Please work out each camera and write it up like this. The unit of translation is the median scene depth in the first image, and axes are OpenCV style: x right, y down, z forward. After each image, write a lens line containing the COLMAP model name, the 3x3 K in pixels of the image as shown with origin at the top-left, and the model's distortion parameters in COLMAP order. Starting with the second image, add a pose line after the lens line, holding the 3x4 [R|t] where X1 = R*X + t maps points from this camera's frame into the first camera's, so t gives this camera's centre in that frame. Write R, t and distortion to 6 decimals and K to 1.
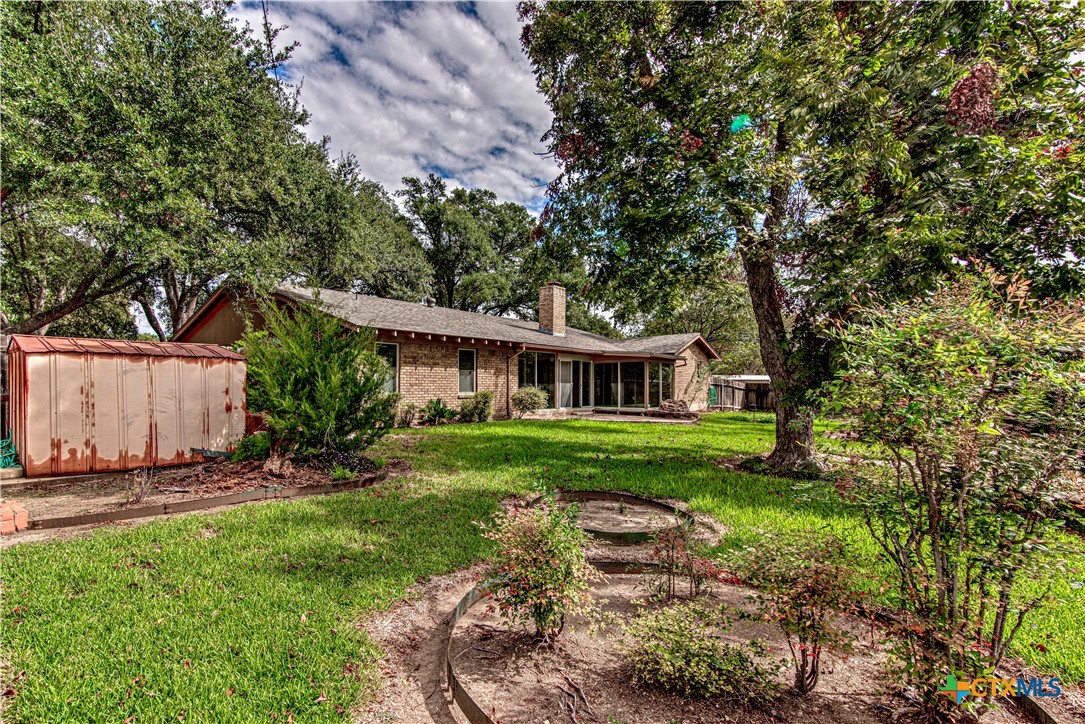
lens RADIAL K [[488.8, 0, 541.9], [0, 488.8, 366.9], [0, 0, 1]] dist [0.012957, -0.000275]
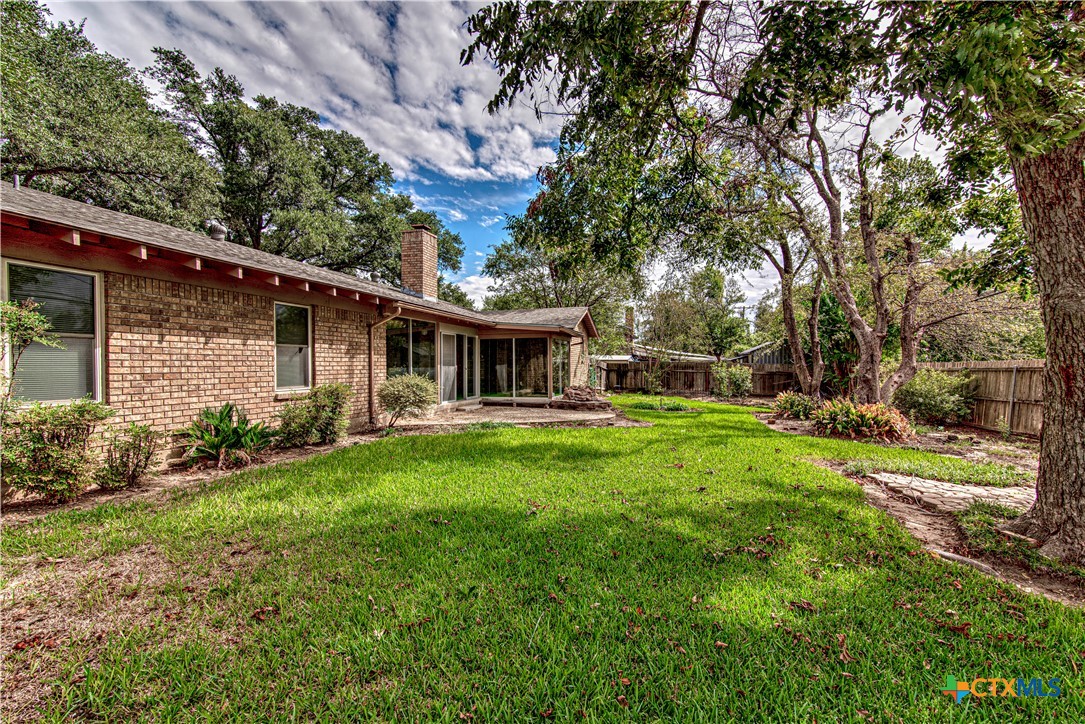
lens RADIAL K [[452.4, 0, 542.5], [0, 452.4, 362.0], [0, 0, 1]] dist [0.012115, 0.000014]
pose [[0.928285, -0.000245, 0.371869, -0.067637], [-0.013075, 0.999360, 0.033298, 0.004347], [-0.371639, -0.035772, 0.927688, 0.351526]]
